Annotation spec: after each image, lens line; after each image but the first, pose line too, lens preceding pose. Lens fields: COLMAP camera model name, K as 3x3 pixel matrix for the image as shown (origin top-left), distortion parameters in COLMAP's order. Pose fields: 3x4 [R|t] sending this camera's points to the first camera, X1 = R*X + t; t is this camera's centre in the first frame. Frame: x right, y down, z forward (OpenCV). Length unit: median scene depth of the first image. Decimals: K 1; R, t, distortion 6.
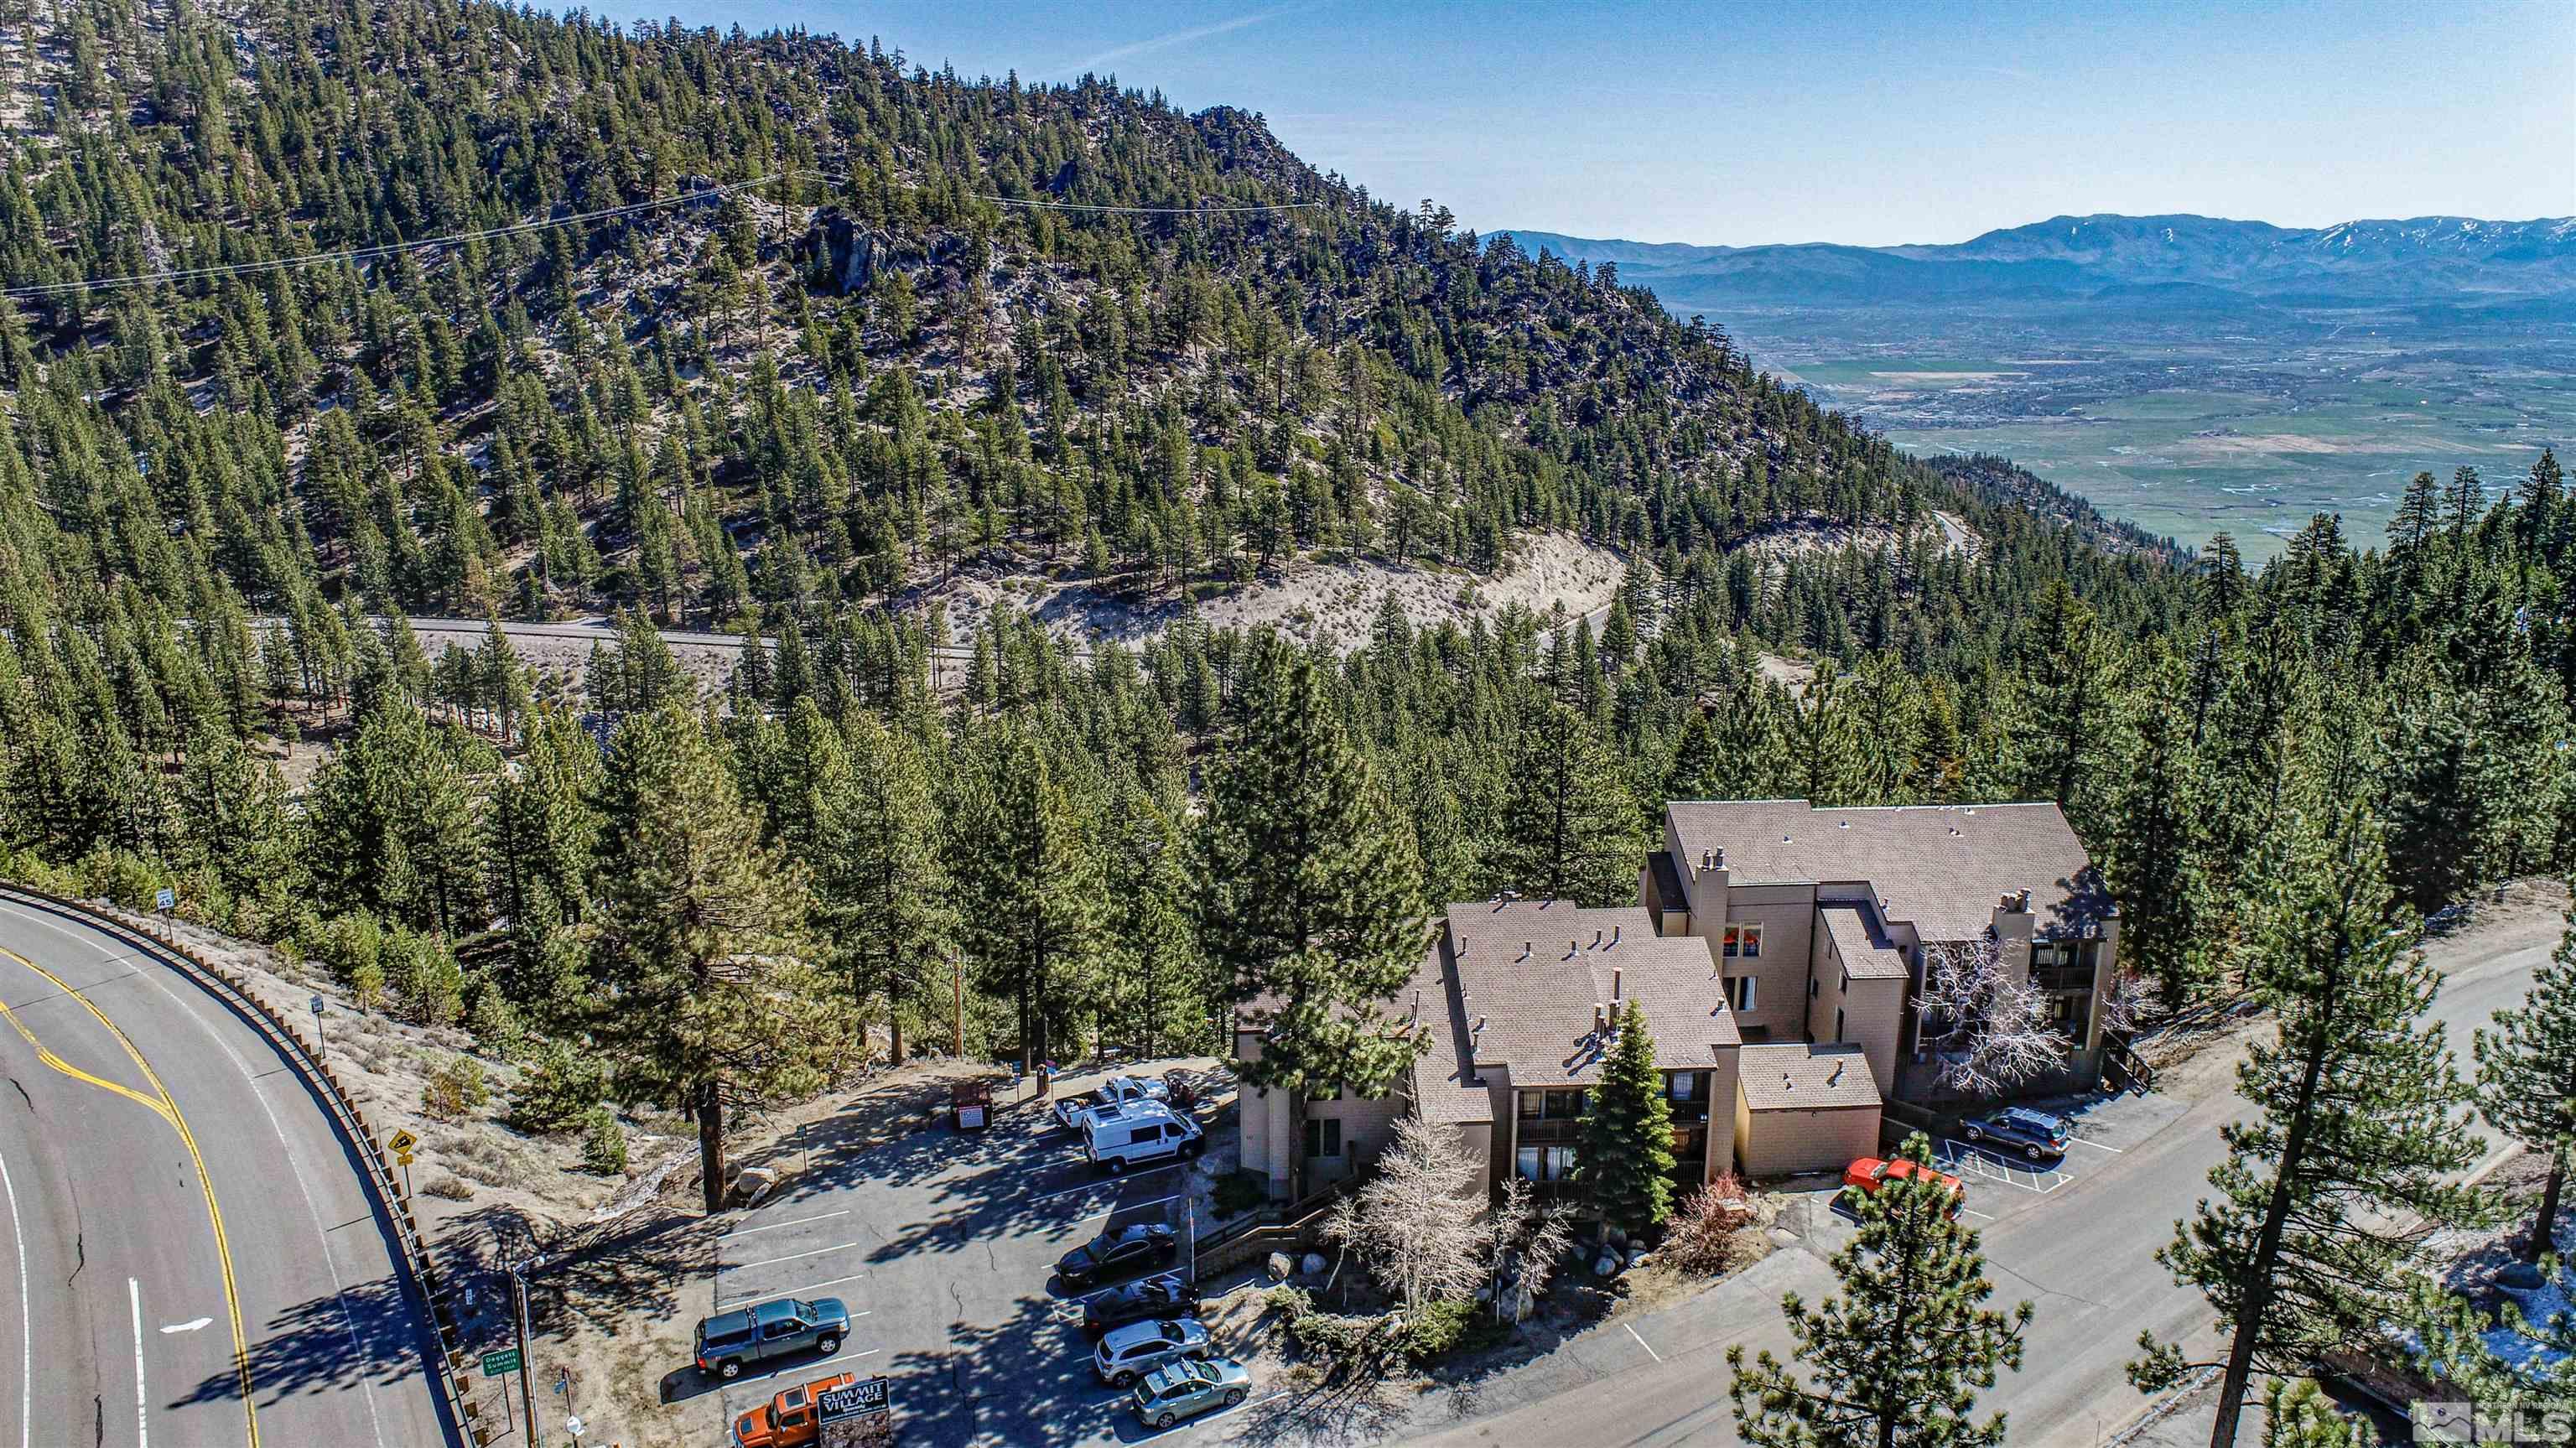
lens RADIAL K [[1752.0, 0, 1288.7], [0, 1752.0, 716.7], [0, 0, 1]] dist [-0.007185, -0.001291]
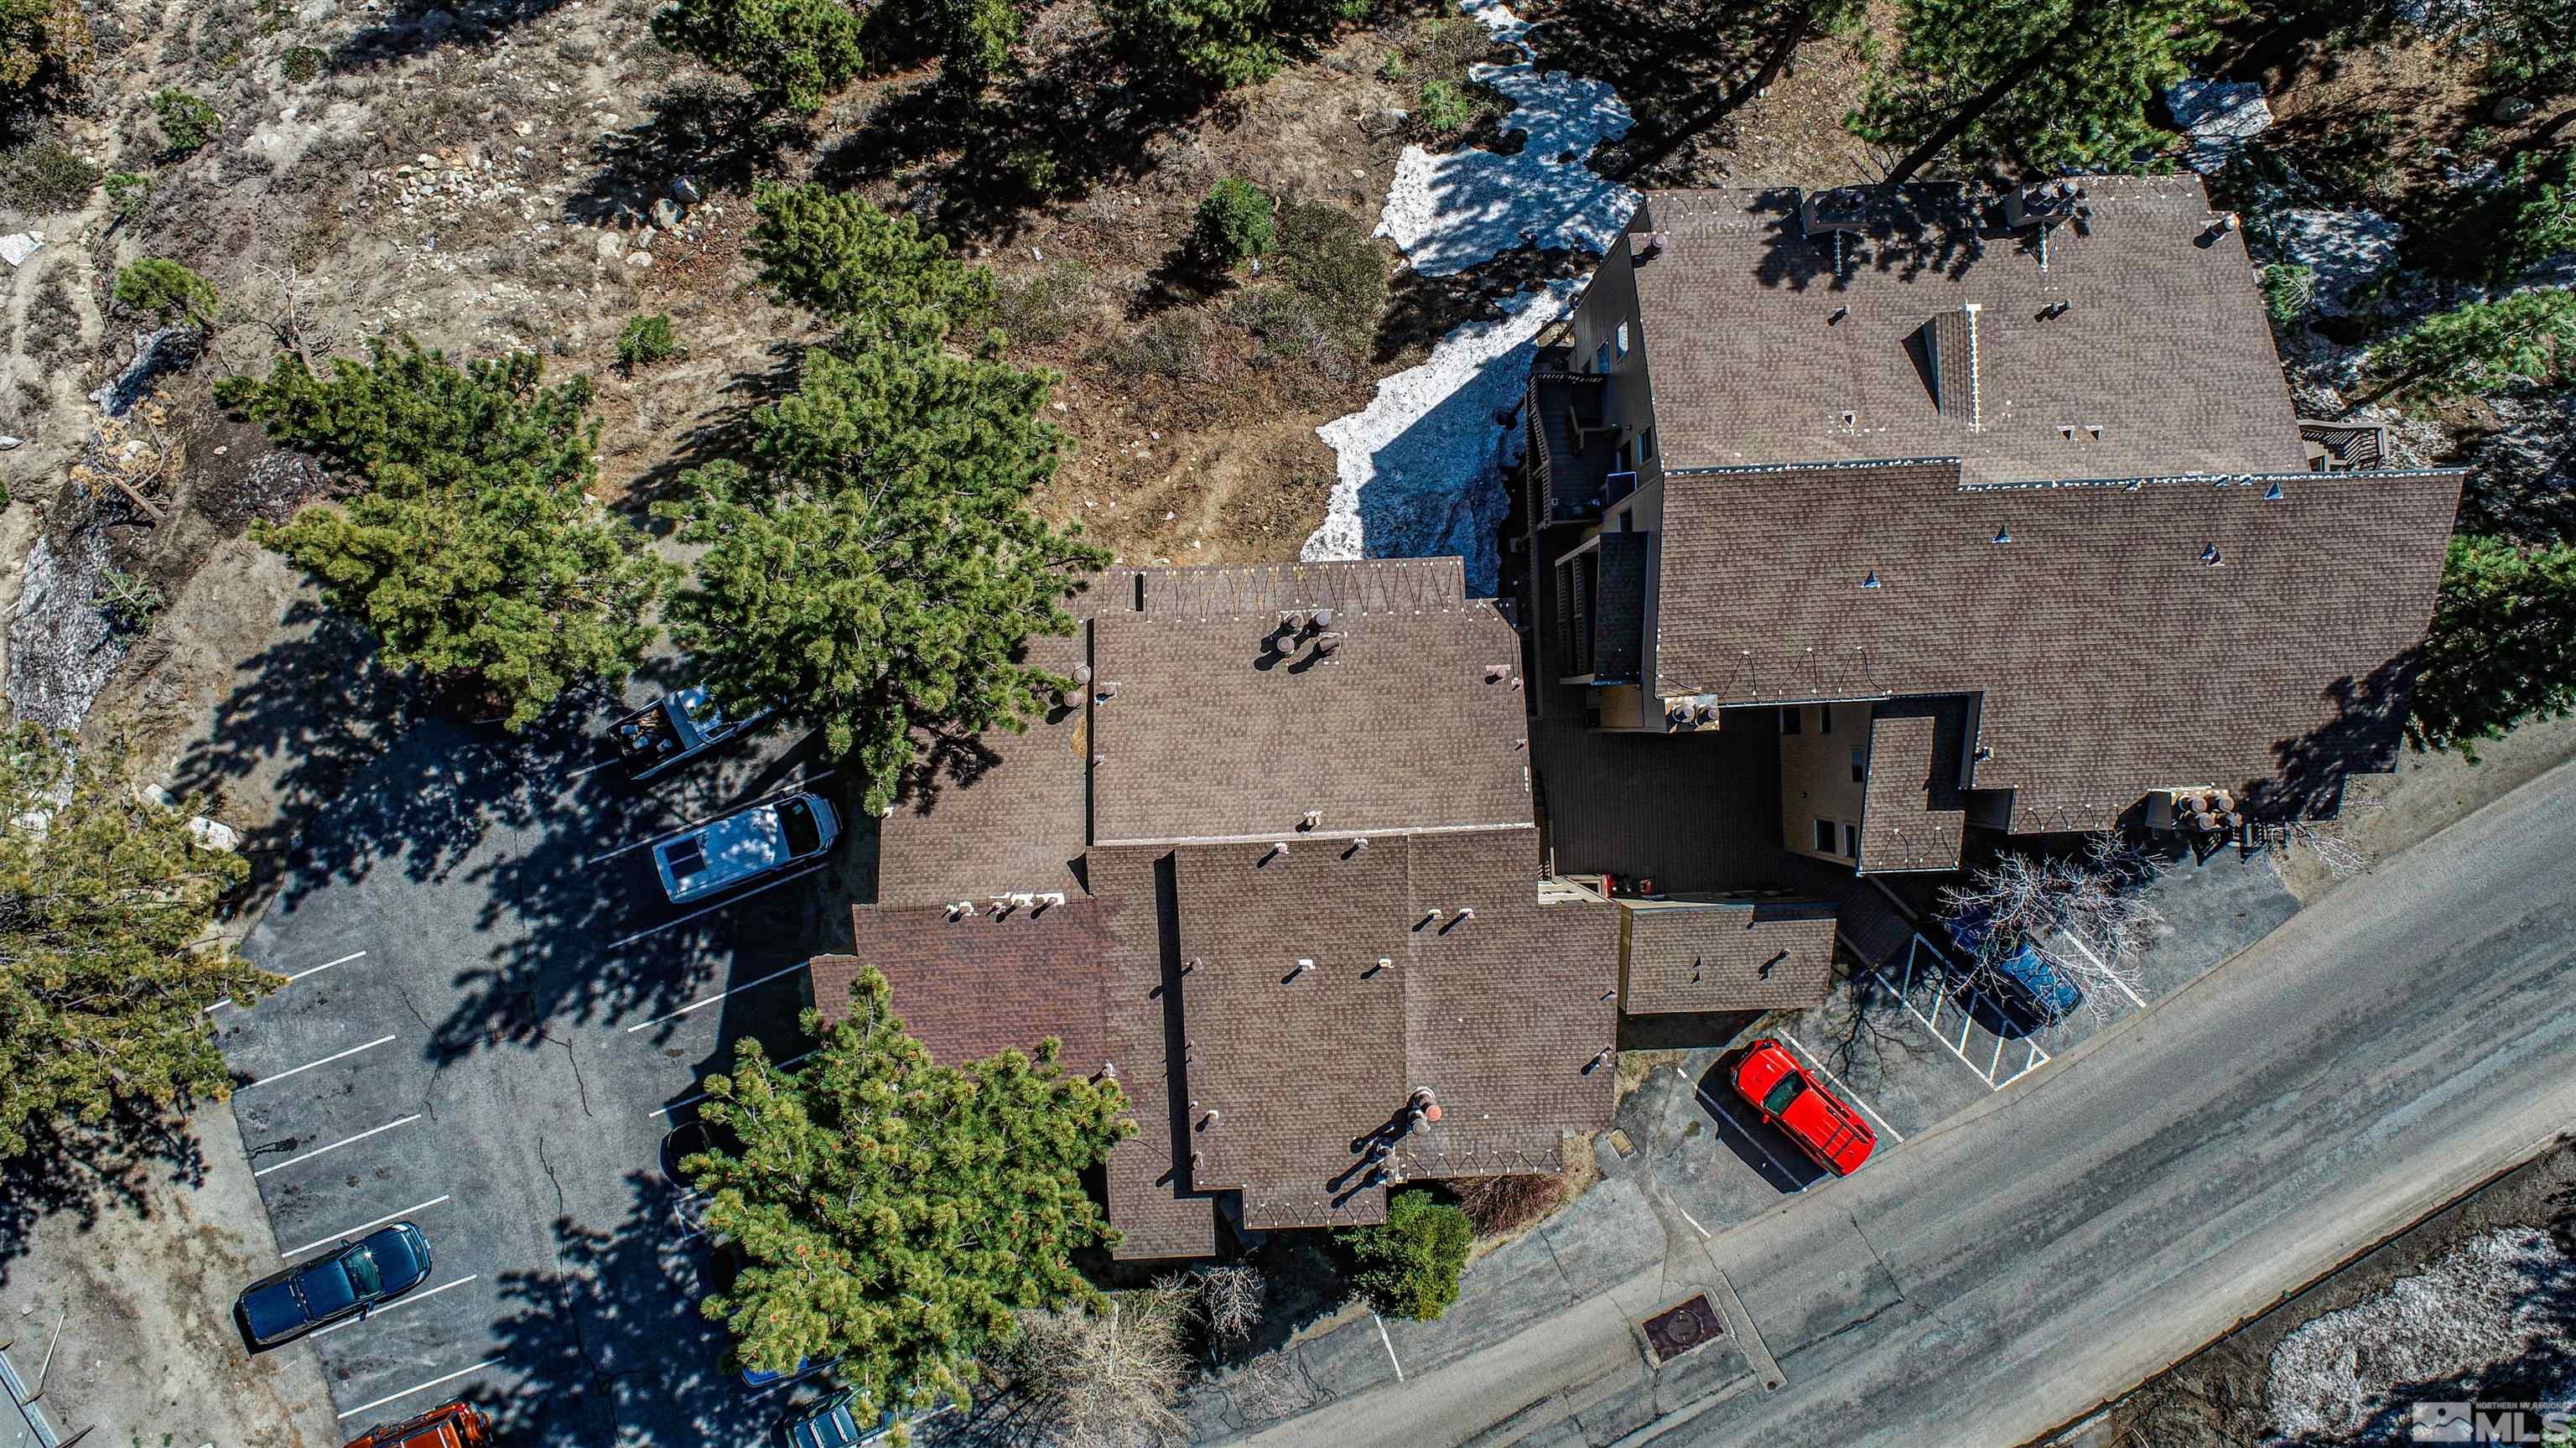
lens RADIAL K [[1752.0, 0, 1296.1], [0, 1752.0, 715.4], [0, 0, 1]] dist [-0.007185, -0.001291]
pose [[0.999870, 0.009355, 0.013131, 0.015839], [-0.015102, 0.258314, 0.965943, -0.057755], [0.005644, -0.966016, 0.258422, 0.117749]]
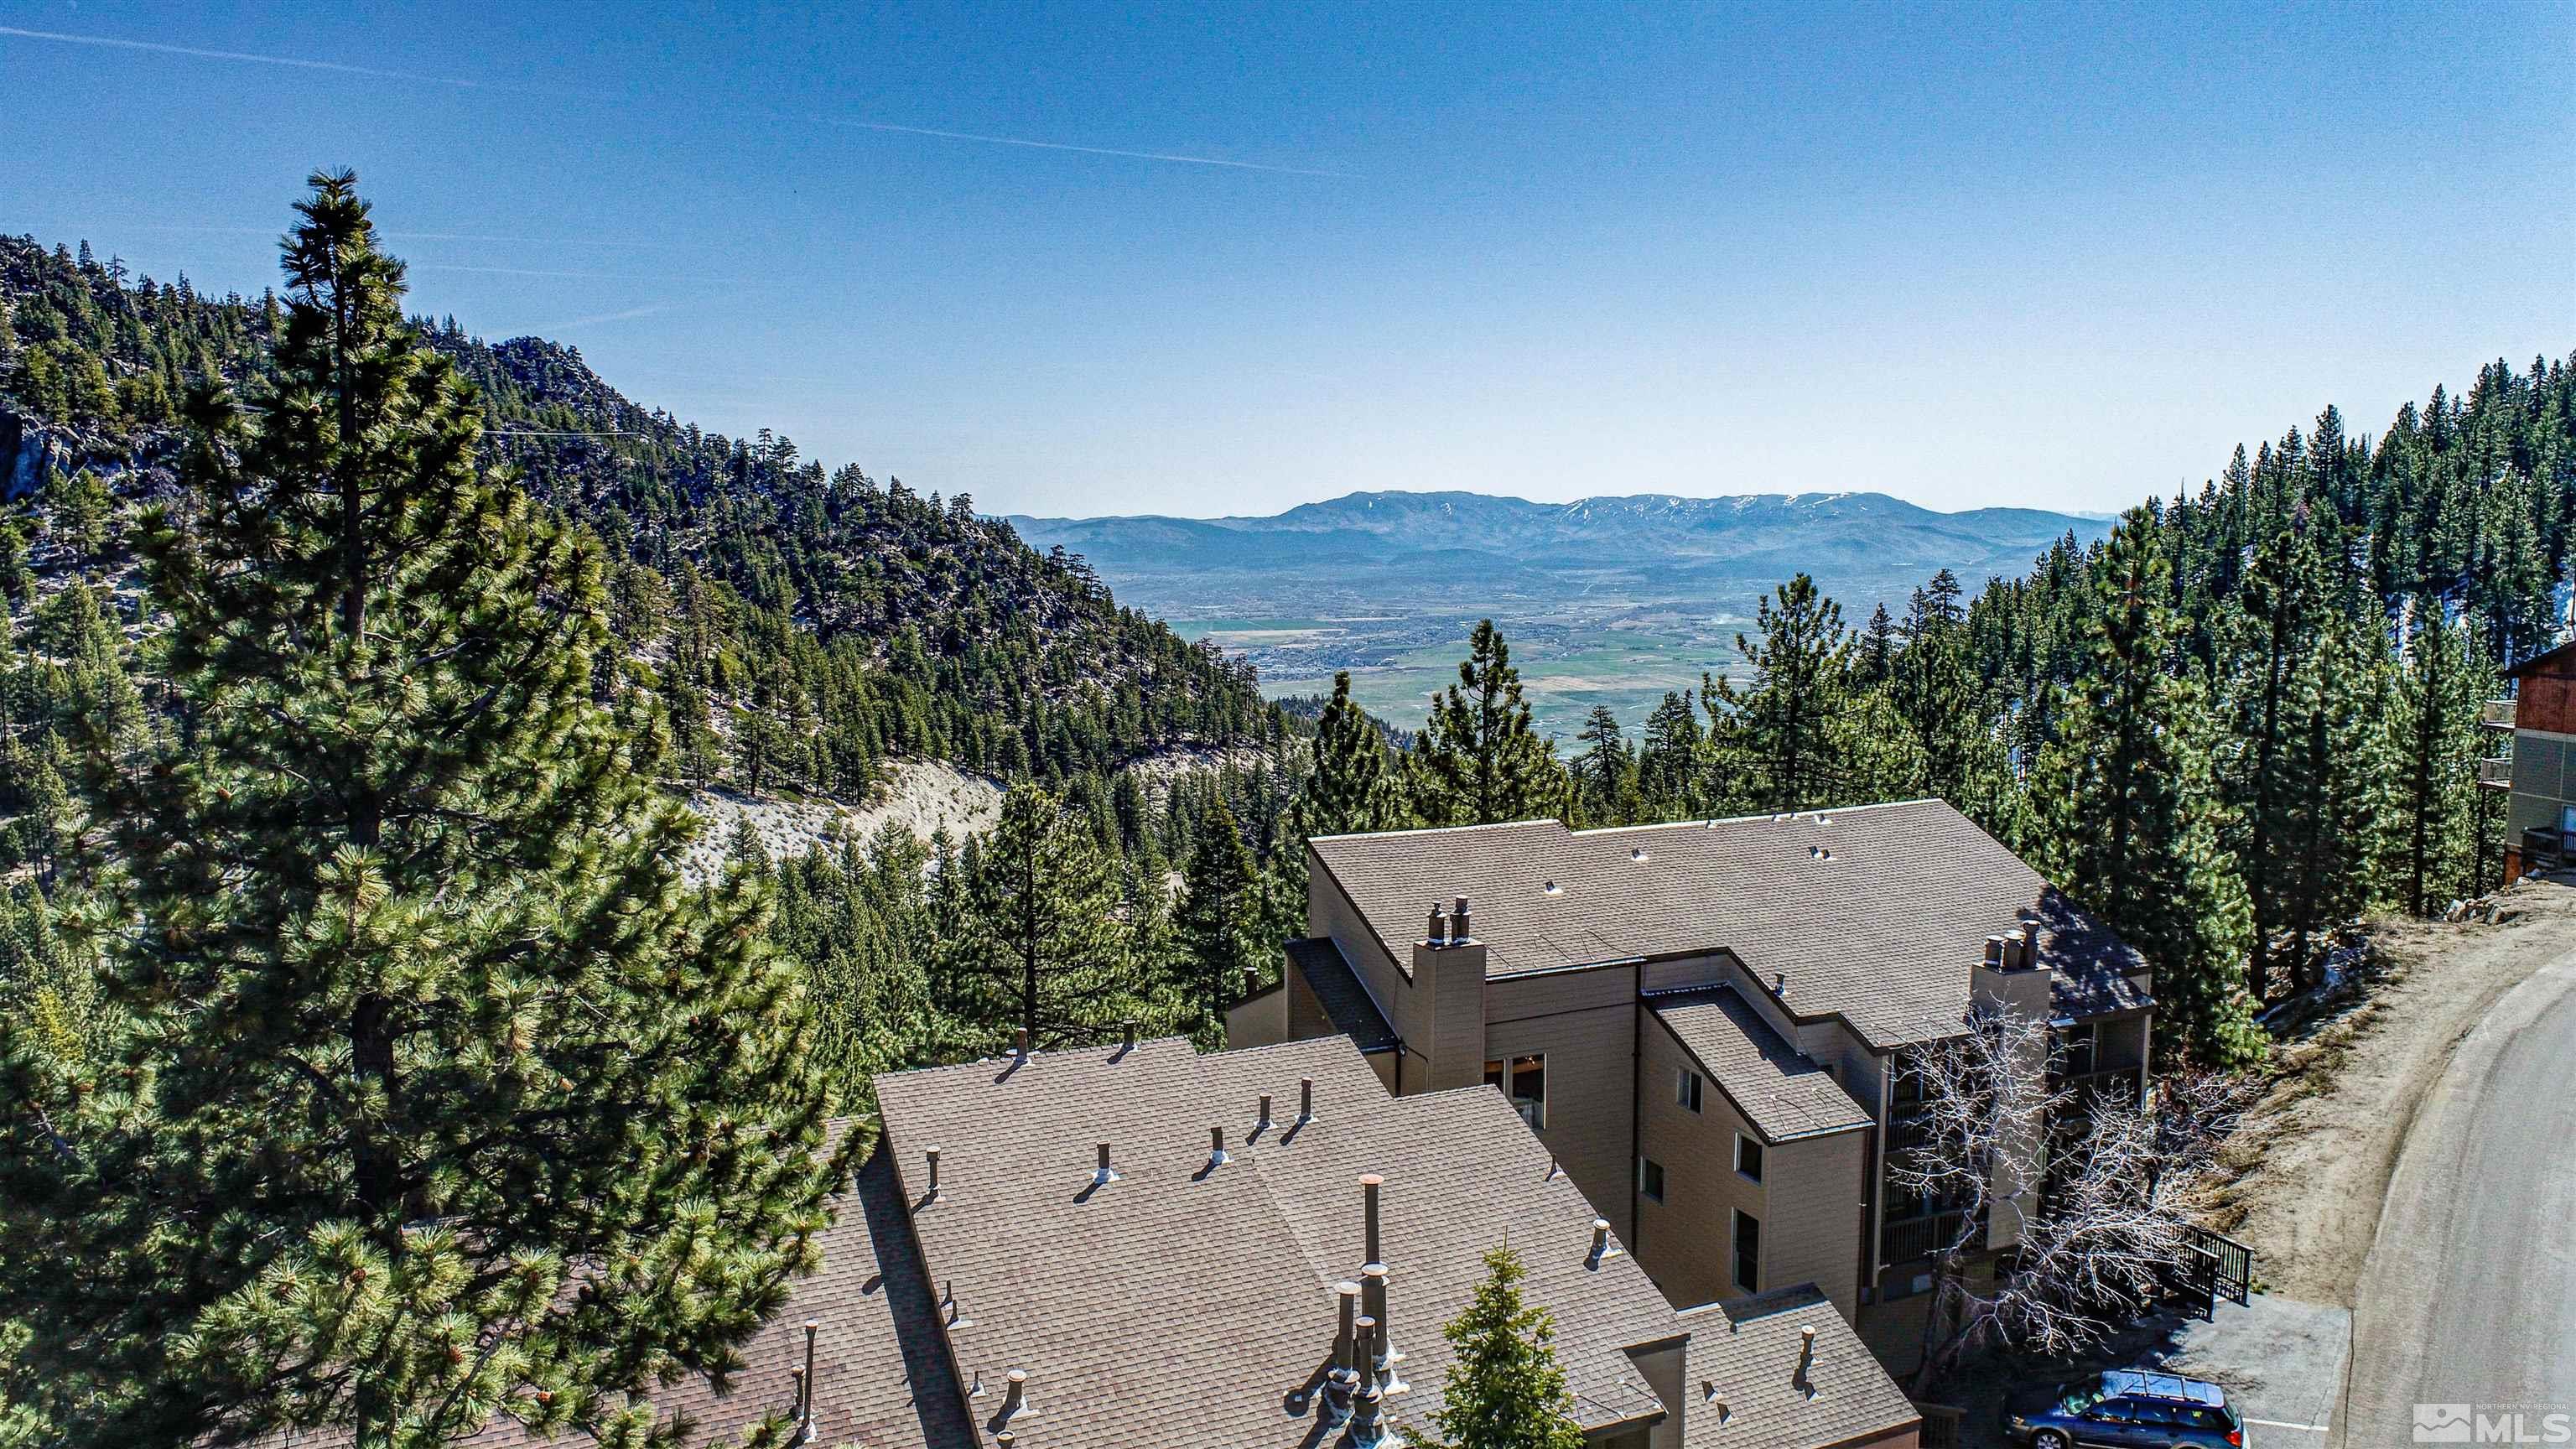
lens RADIAL K [[1752.0, 0, 1289.2], [0, 1752.0, 730.7], [0, 0, 1]] dist [-0.007185, -0.001291]
pose [[0.934865, -0.040838, 0.352648, 0.005640], [0.090312, 0.988038, -0.124998, 0.011591], [-0.343325, 0.148704, 0.927370, 0.078698]]
